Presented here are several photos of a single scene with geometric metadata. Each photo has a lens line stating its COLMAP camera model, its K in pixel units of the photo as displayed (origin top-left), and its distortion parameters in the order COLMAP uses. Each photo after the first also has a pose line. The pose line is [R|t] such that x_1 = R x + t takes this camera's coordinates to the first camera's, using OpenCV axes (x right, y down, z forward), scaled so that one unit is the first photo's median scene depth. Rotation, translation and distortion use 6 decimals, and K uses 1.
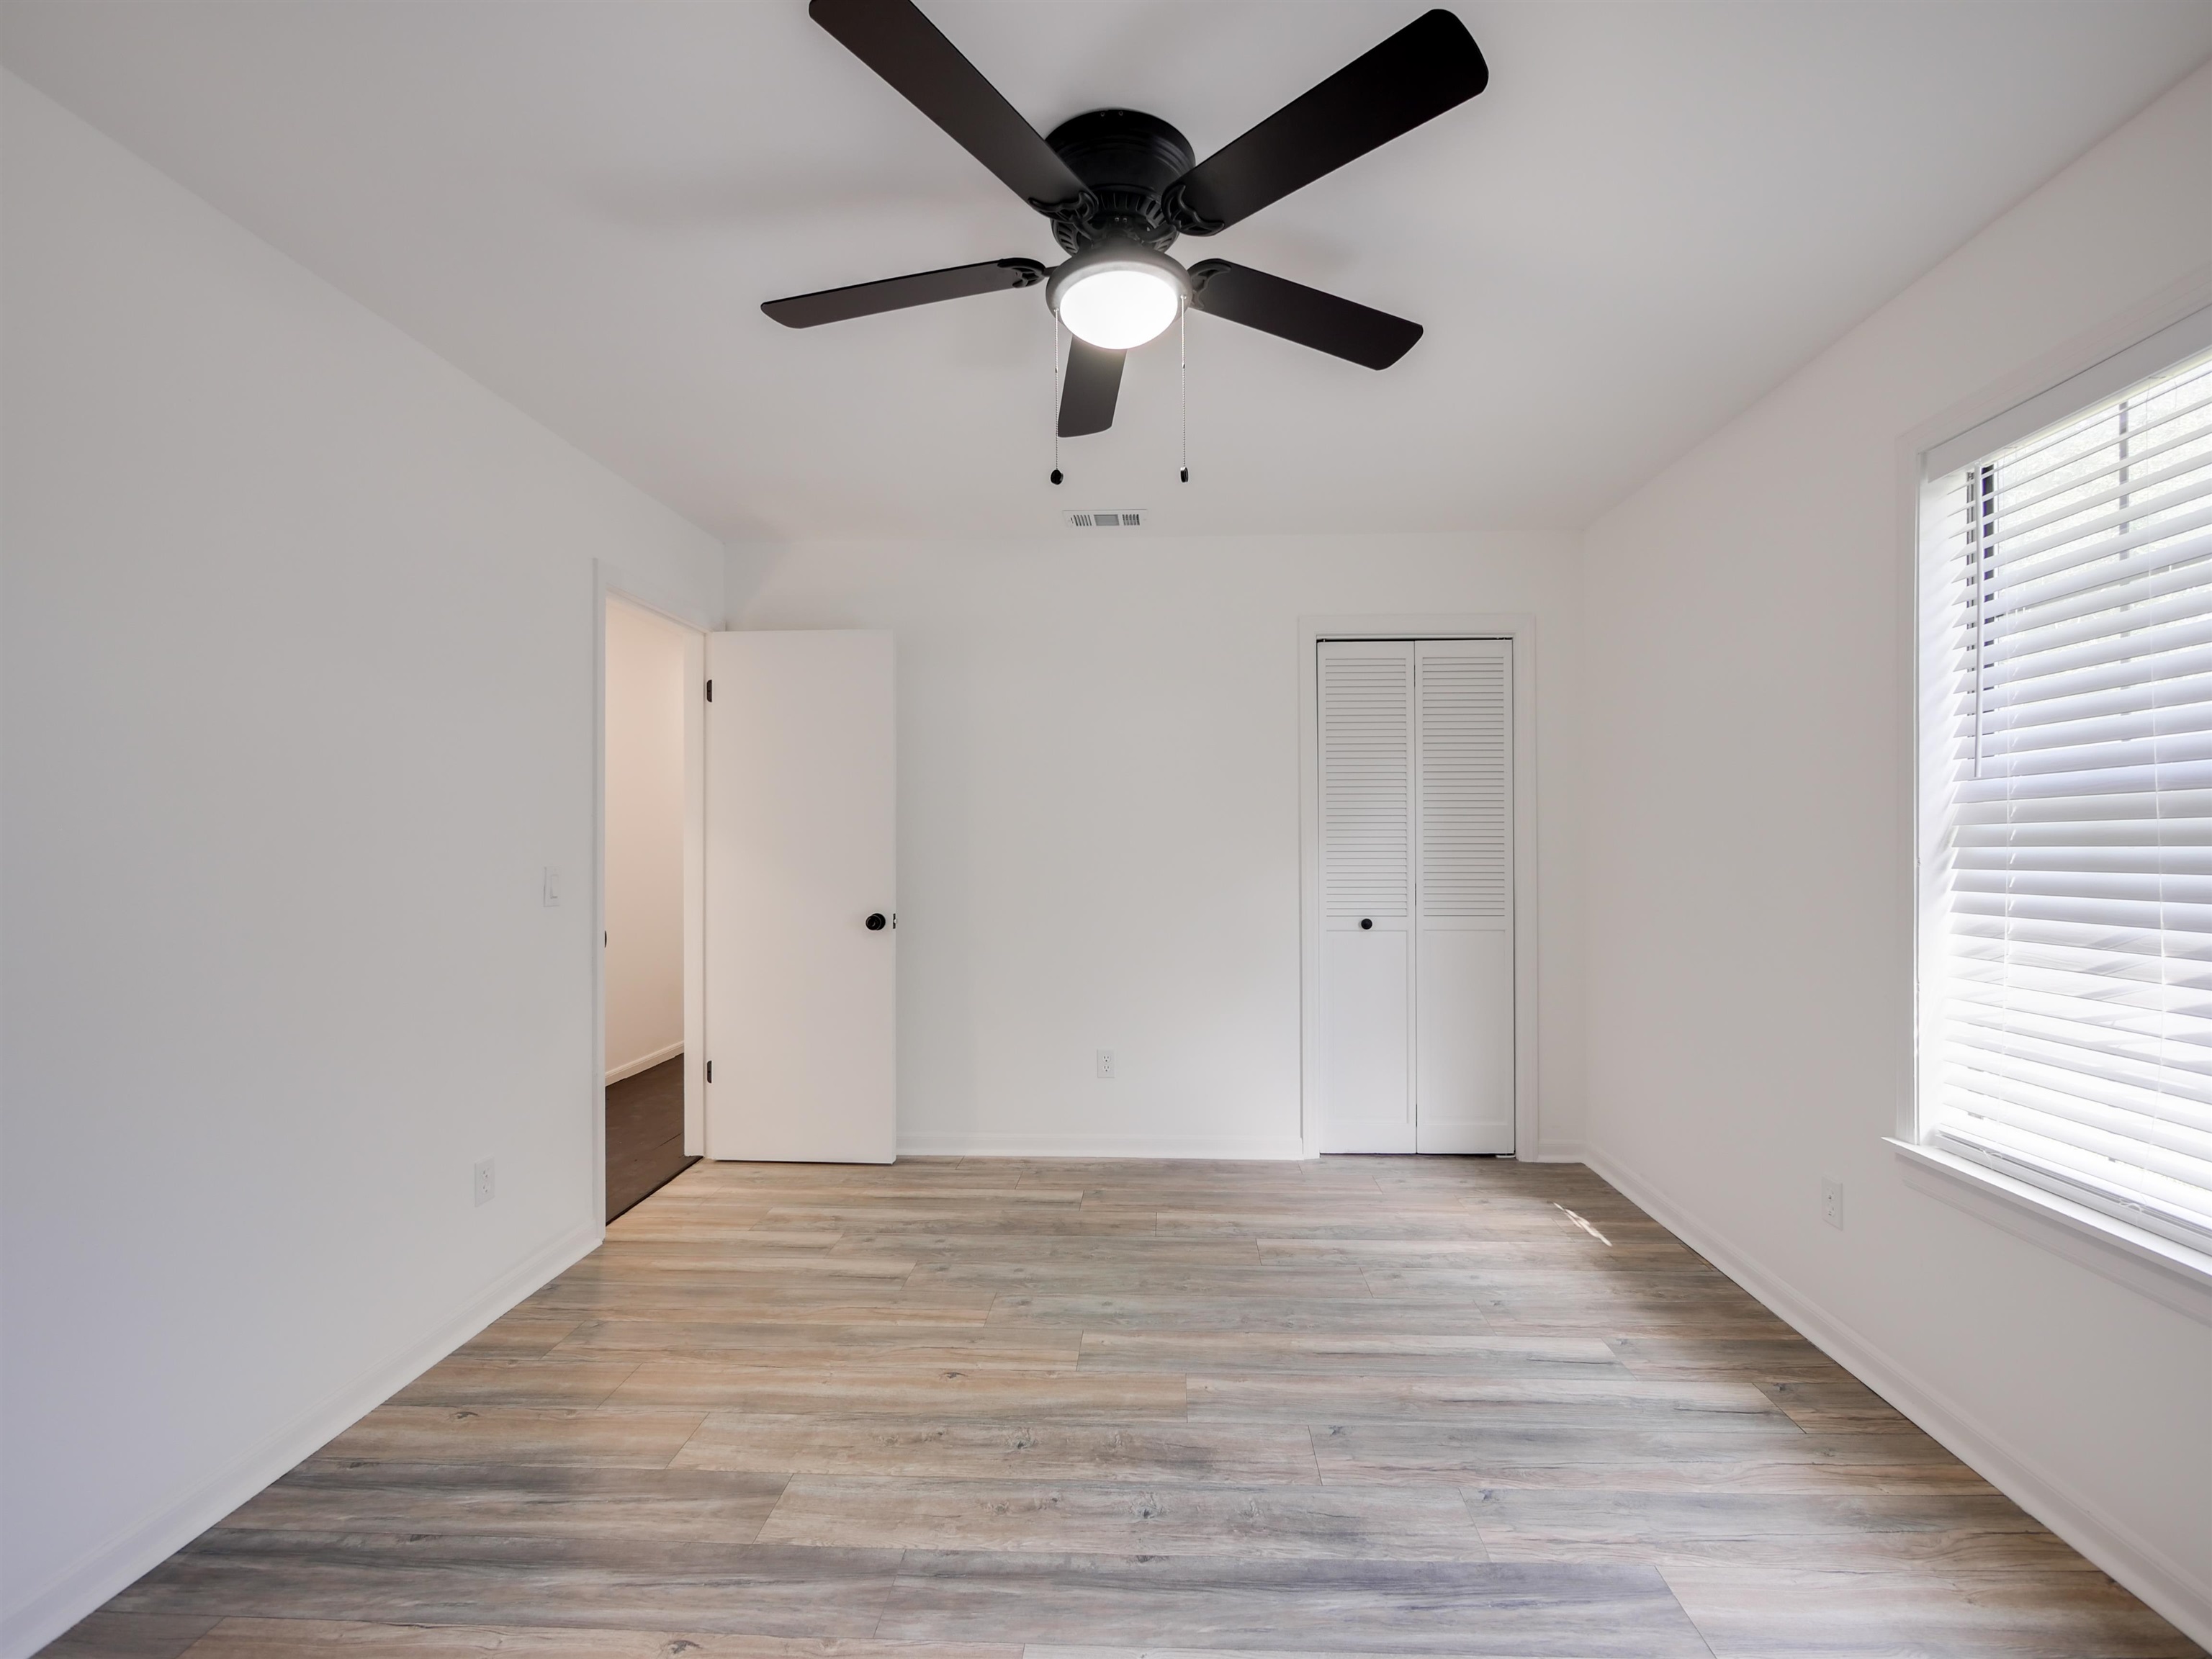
lens RADIAL K [[950.8, 0, 1135.8], [0, 950.8, 834.4], [0, 0, 1]] dist [-0.004240, -0.000339]
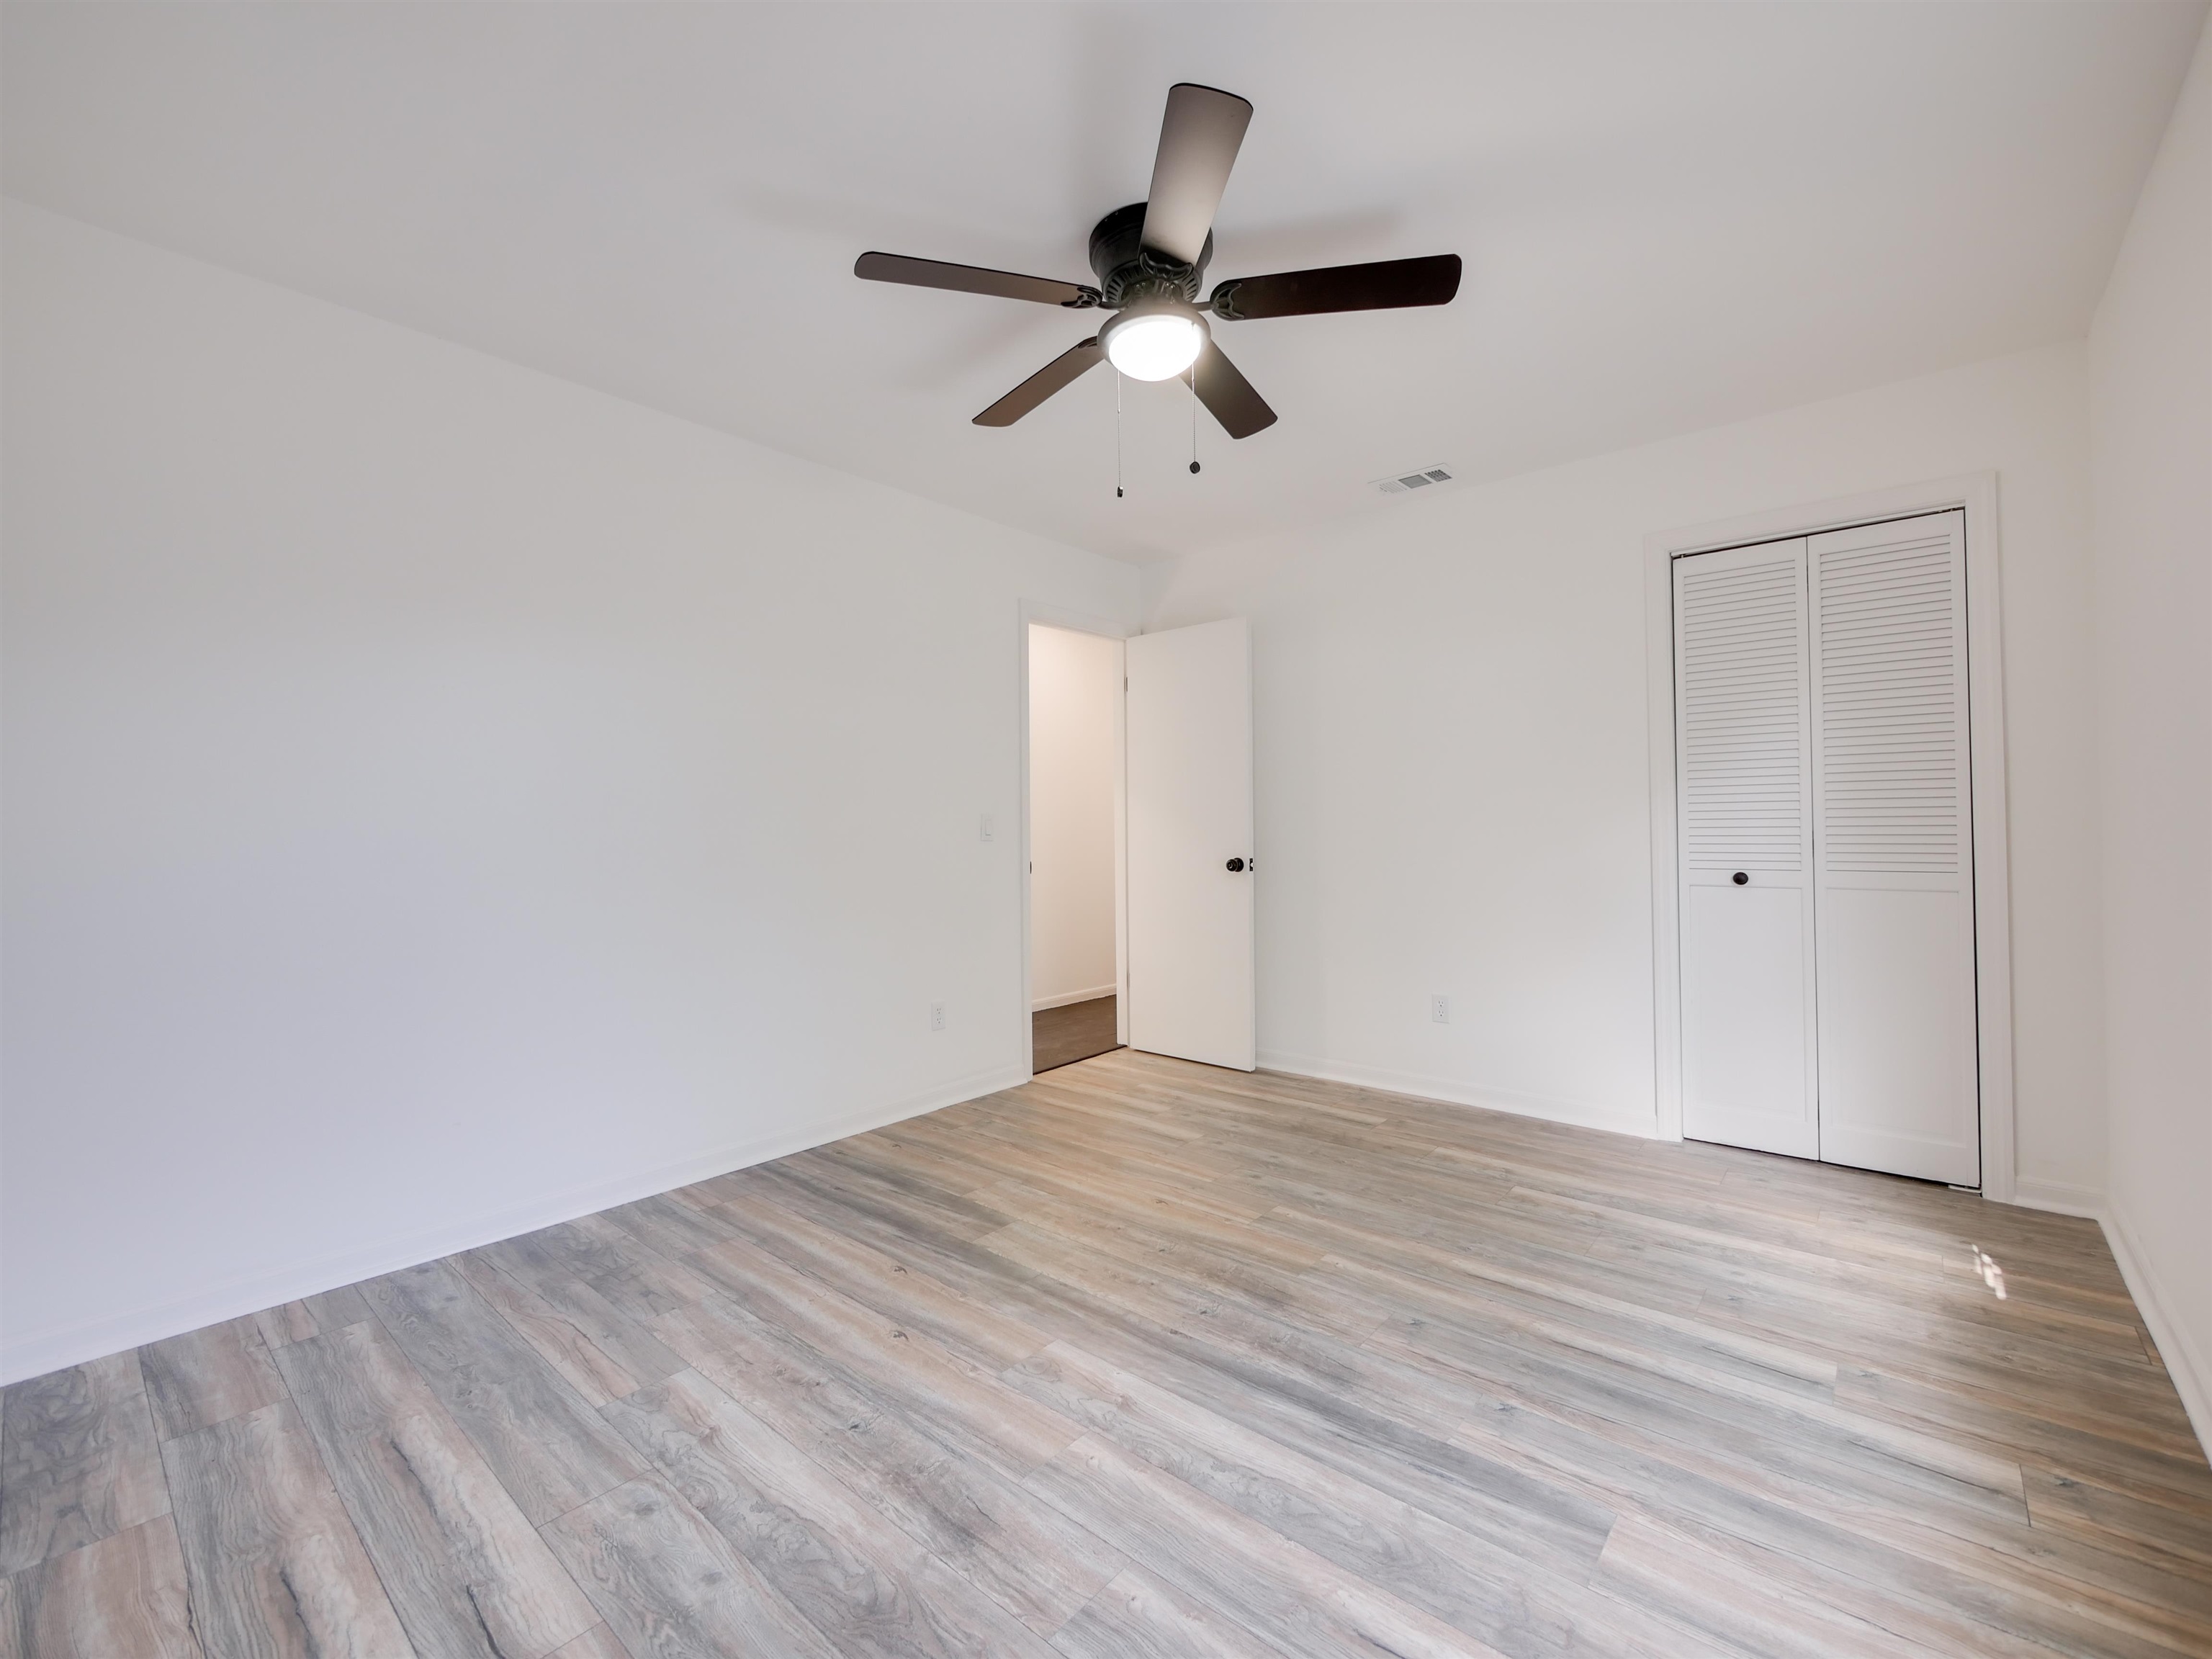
lens RADIAL K [[937.1, 0, 1103.0], [0, 937.1, 819.9], [0, 0, 1]] dist [-0.004752, 0.000020]
pose [[0.779972, -0.012323, -0.625693, 0.596457], [0.012985, 0.999910, -0.003506, 0.068401], [0.625680, -0.005390, 0.780061, -0.025439]]
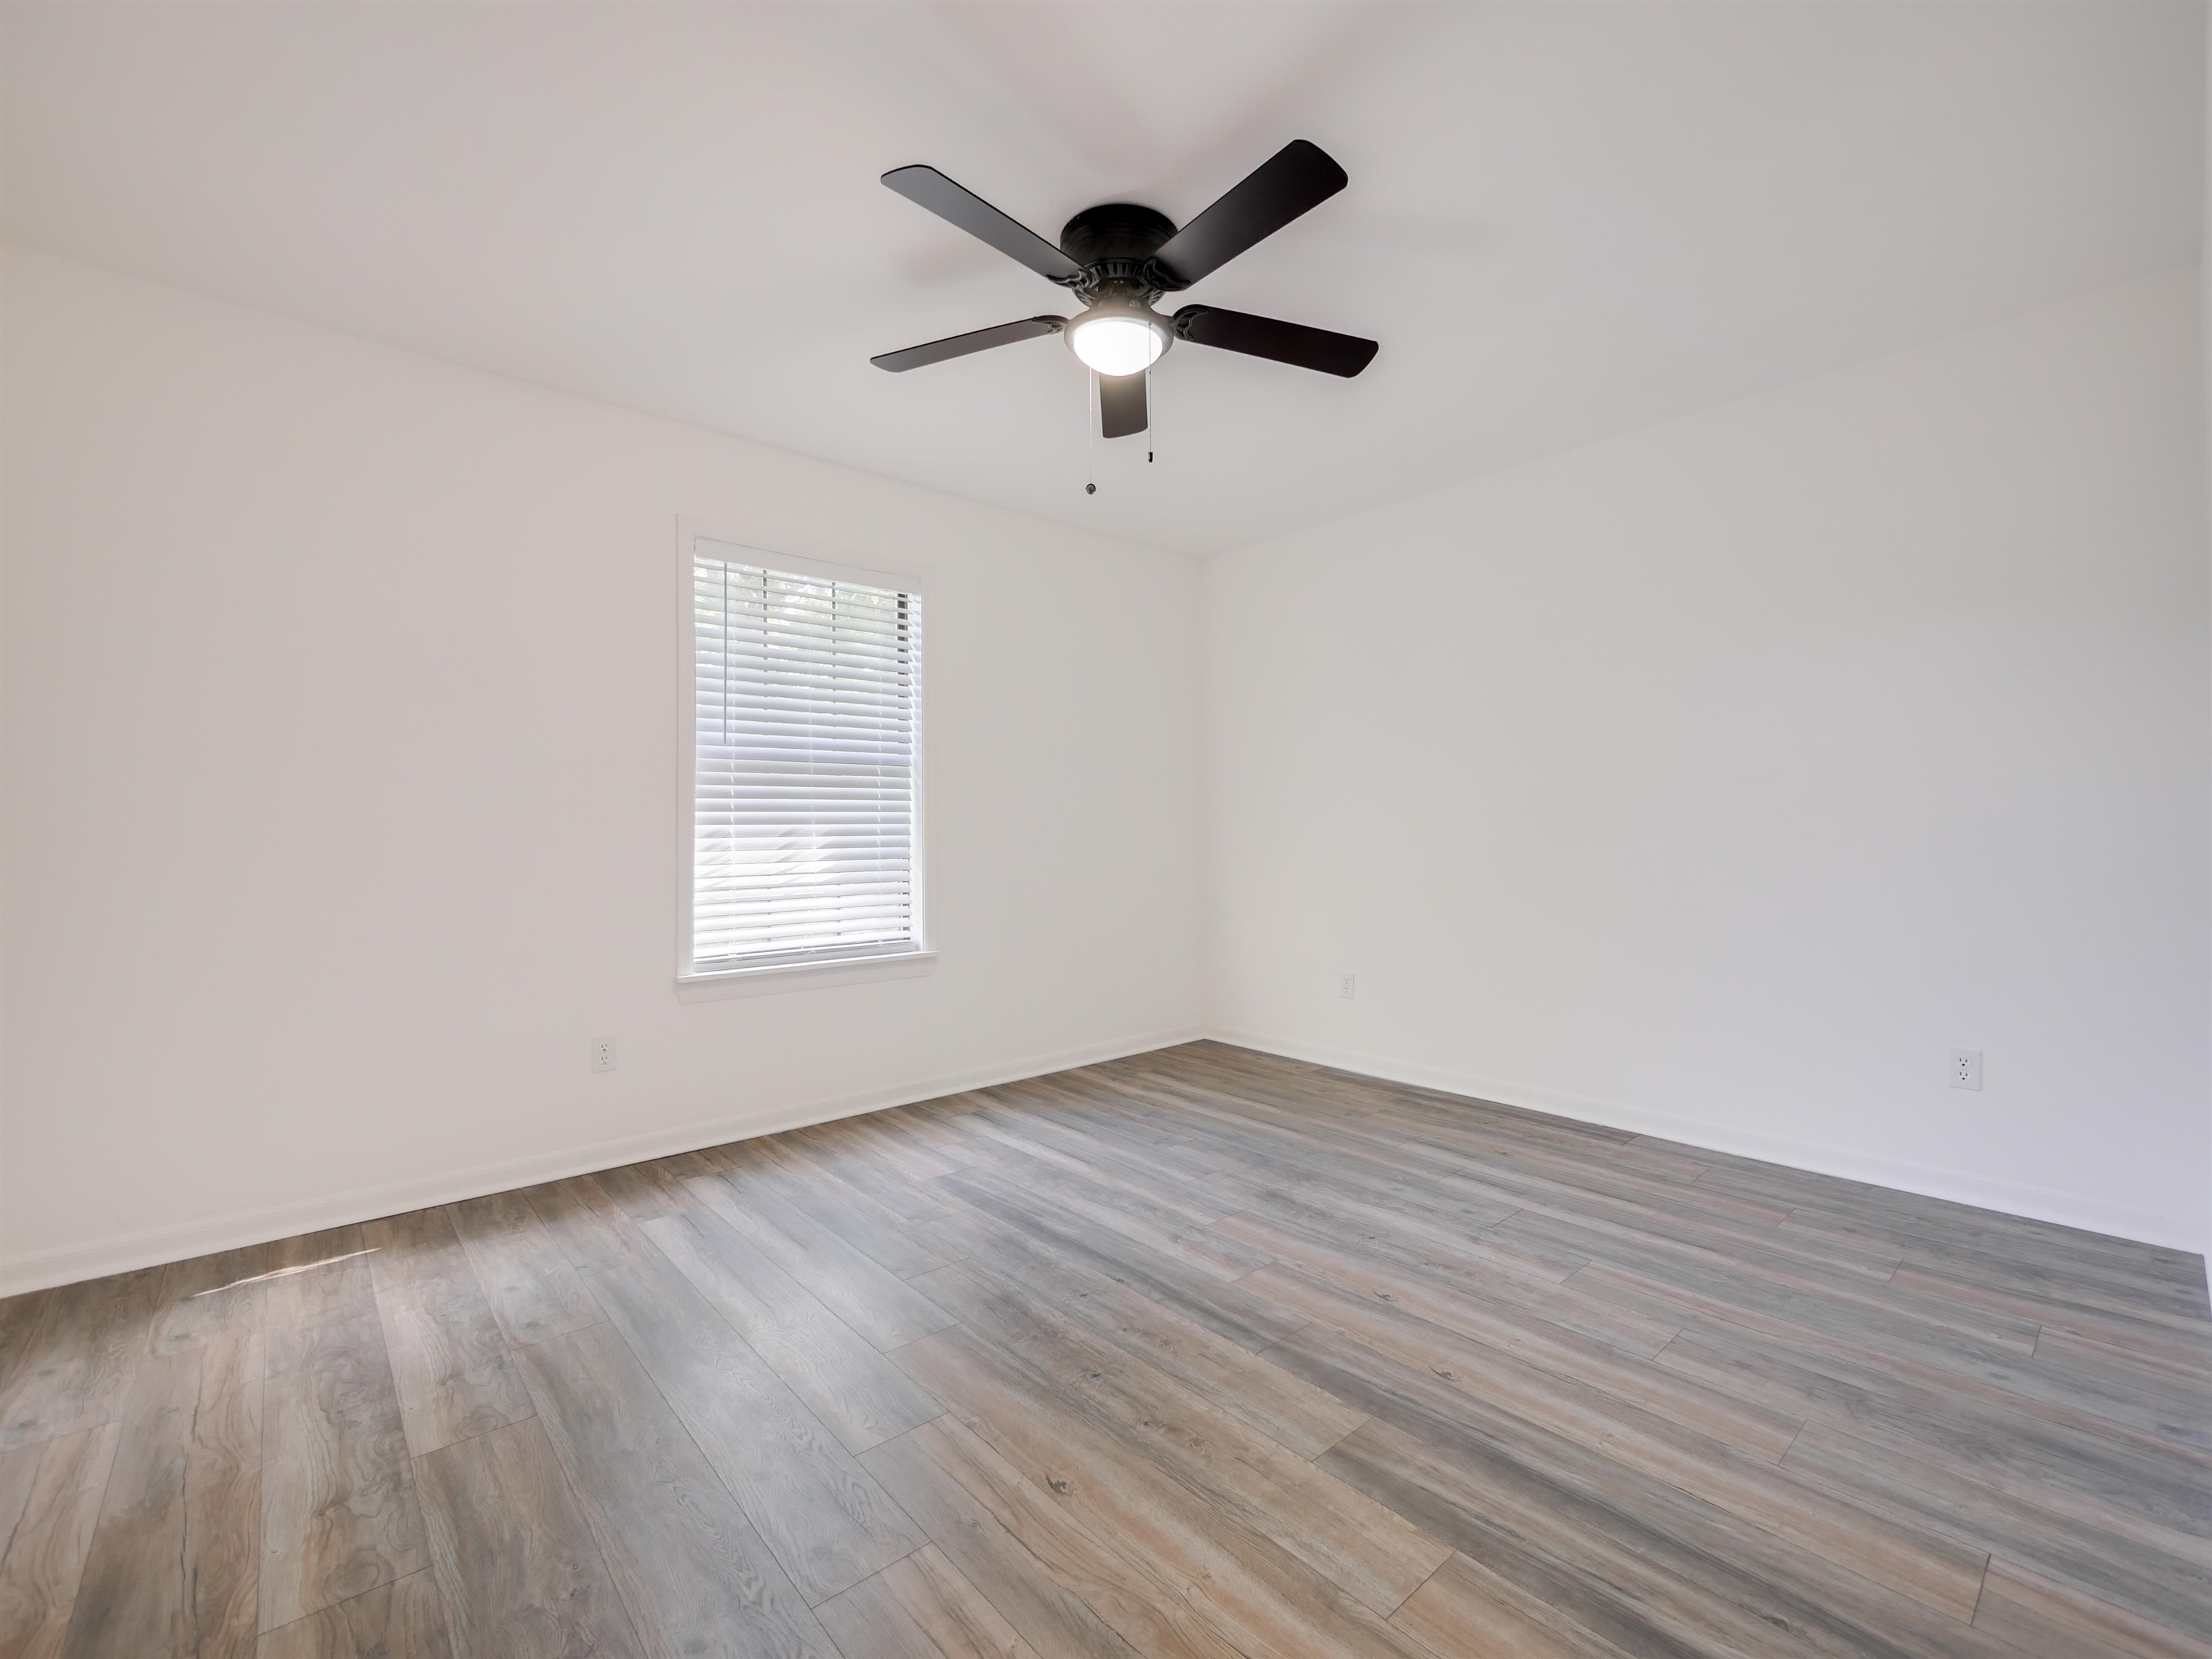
lens RADIAL K [[957.4, 0, 1109.5], [0, 957.4, 857.2], [0, 0, 1]] dist [0.000409, -0.000093]
pose [[-0.690333, -0.009227, 0.723433, -0.795458], [0.002967, 0.999874, 0.015584, 0.113304], [-0.723486, 0.012904, -0.690219, 1.604117]]
